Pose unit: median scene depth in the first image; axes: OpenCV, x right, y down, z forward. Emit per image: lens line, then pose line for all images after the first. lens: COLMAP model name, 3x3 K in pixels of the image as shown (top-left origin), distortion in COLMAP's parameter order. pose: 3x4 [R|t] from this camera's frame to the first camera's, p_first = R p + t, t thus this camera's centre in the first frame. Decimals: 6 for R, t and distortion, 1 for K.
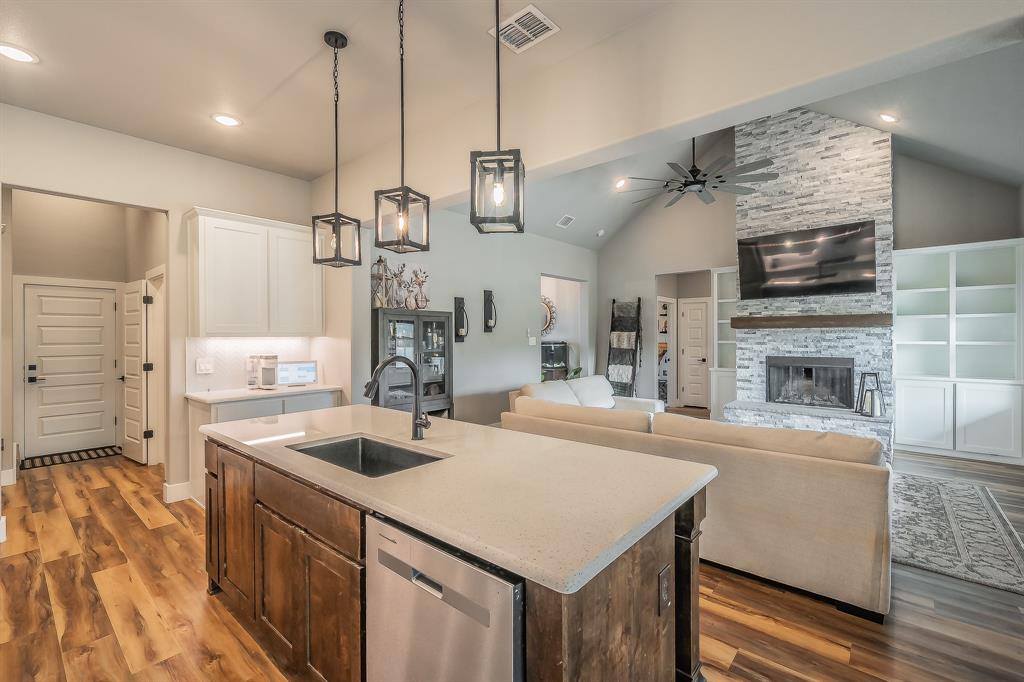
lens RADIAL K [[445.4, 0, 516.0], [0, 445.4, 337.7], [0, 0, 1]] dist [-0.000709, -0.000122]
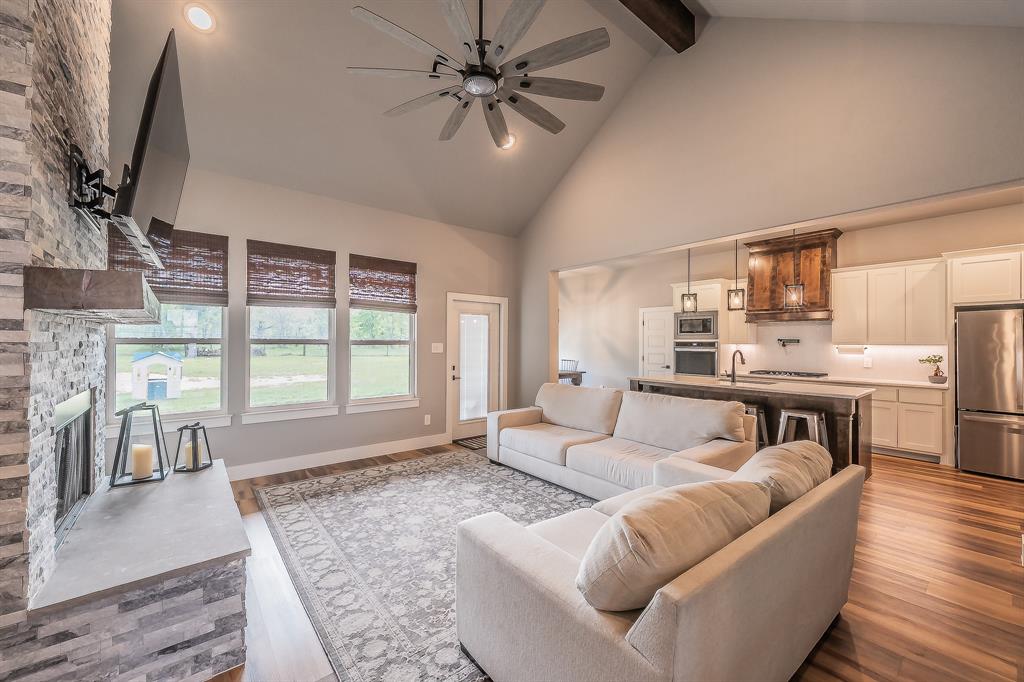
lens RADIAL K [[404.4, 0, 510.4], [0, 404.4, 342.0], [0, 0, 1]] dist [-0.000841, -0.000086]
pose [[-0.984150, 0.000143, 0.177336, 0.219354], [0.000052, 1.000000, -0.000523, -0.001633], [-0.177336, -0.000505, -0.984150, 1.243826]]
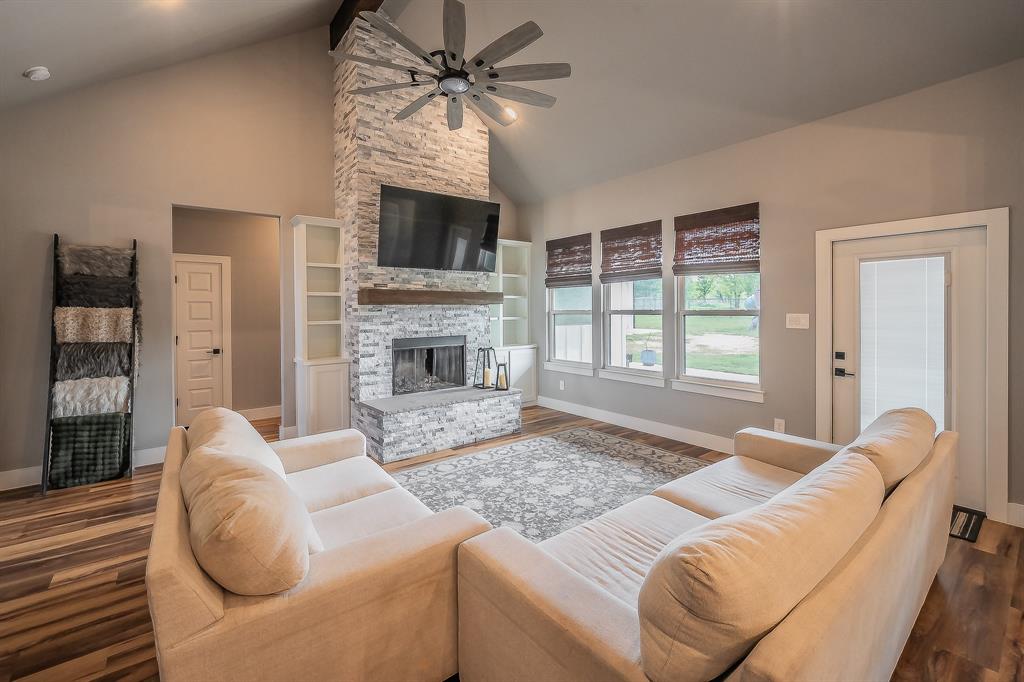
lens RADIAL K [[429.7, 0, 500.6], [0, 429.7, 311.3], [0, 0, 1]] dist [0.000841, -0.000275]
pose [[0.202927, -0.001348, 0.979193, -0.164950], [0.008850, 0.999961, -0.000458, -0.006546], [-0.979154, 0.008759, 0.202931, 0.667874]]
